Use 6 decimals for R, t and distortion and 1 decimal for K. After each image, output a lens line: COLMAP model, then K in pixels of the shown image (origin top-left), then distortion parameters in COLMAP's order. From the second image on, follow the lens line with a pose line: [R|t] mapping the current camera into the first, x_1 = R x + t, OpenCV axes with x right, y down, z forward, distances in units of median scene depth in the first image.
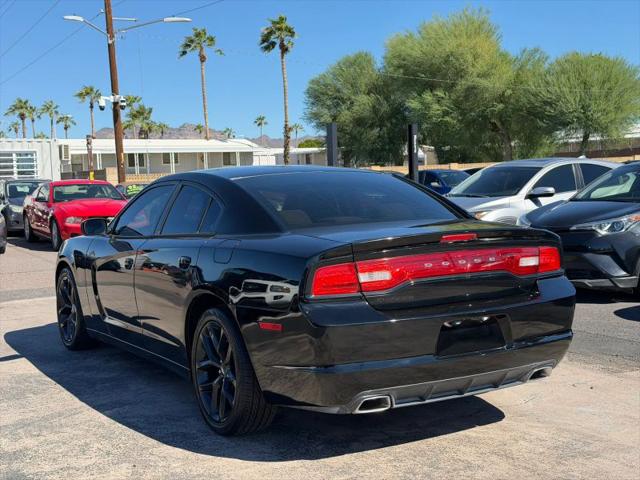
lens RADIAL K [[881.9, 0, 319.1], [0, 881.9, 242.2], [0, 0, 1]] dist [0.178043, -0.327347]
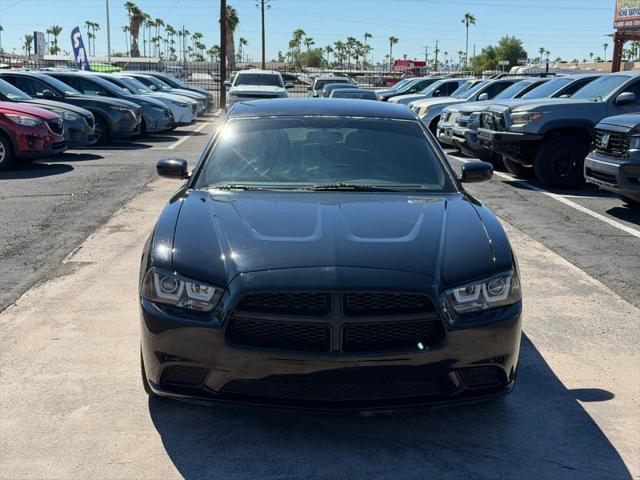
lens RADIAL K [[881.9, 0, 319.1], [0, 881.9, 242.2], [0, 0, 1]] dist [0.178043, -0.327347]
pose [[-0.875161, -0.075396, 0.477921, -0.539911], [0.044997, 0.970820, 0.235552, -0.160806], [-0.481734, 0.227651, -0.846231, 1.841208]]
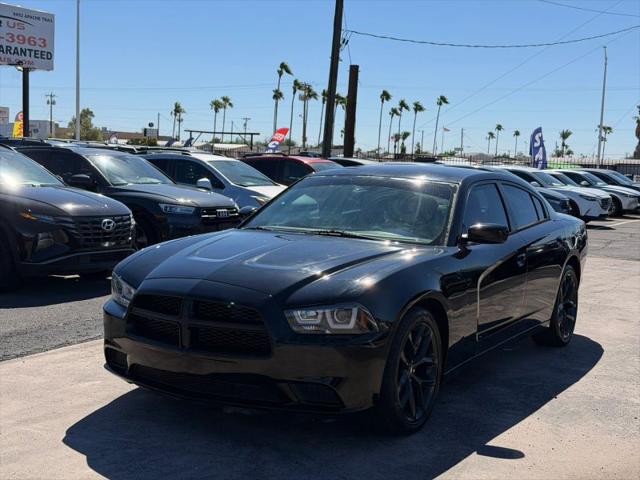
lens RADIAL K [[881.9, 0, 319.1], [0, 881.9, 242.2], [0, 0, 1]] dist [0.178043, -0.327347]
pose [[-0.483706, -0.068180, 0.872571, -0.947600], [0.040629, 0.994137, 0.100202, -0.103689], [-0.874287, 0.083920, -0.478100, 1.597584]]
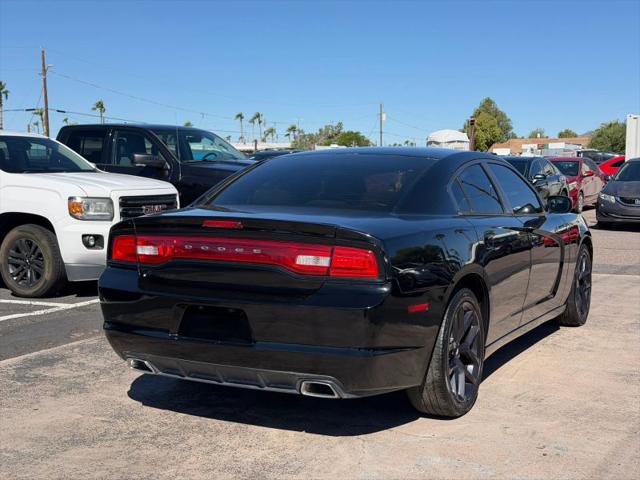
lens RADIAL K [[881.9, 0, 319.1], [0, 881.9, 242.2], [0, 0, 1]] dist [0.178043, -0.327347]
pose [[0.523264, 0.107051, -0.845420, 0.722590], [-0.080789, 0.993842, 0.075841, -0.046986], [0.848333, 0.028616, 0.528690, 0.395458]]
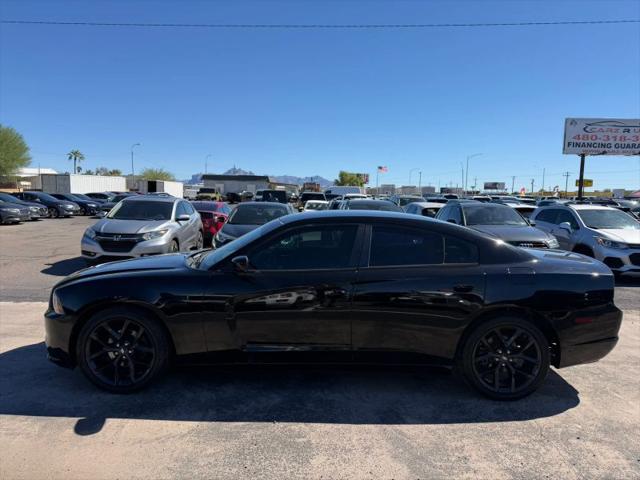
lens RADIAL K [[454.9, 0, 320.4], [0, 454.9, 239.1], [0, 0, 1]] dist [0.003385, -0.003139]
pose [[0.506319, -0.037378, 0.861536, -0.680079], [0.029184, 0.999231, 0.026200, -0.058786], [-0.861852, 0.011878, 0.507020, 0.669549]]
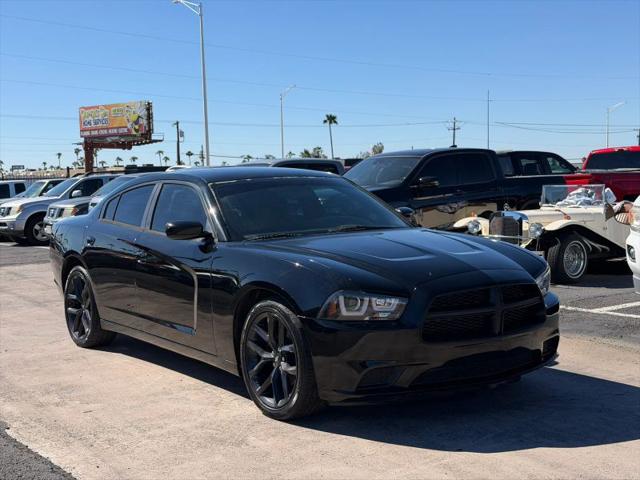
lens RADIAL K [[881.9, 0, 319.1], [0, 881.9, 242.2], [0, 0, 1]] dist [0.178043, -0.327347]
pose [[-0.995172, 0.062779, -0.075442, -0.069839], [0.051078, 0.987653, 0.148094, -0.149950], [0.083808, 0.143526, -0.986092, 2.085387]]
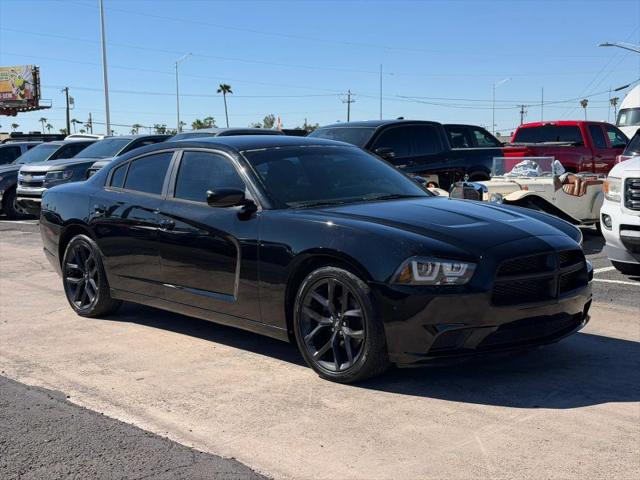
lens RADIAL K [[881.9, 0, 319.1], [0, 881.9, 242.2], [0, 0, 1]] dist [0.178043, -0.327347]
pose [[-0.978080, 0.068219, -0.196737, 0.086159], [0.031382, 0.982313, 0.184600, -0.154313], [0.205850, 0.174380, -0.962921, 2.076897]]
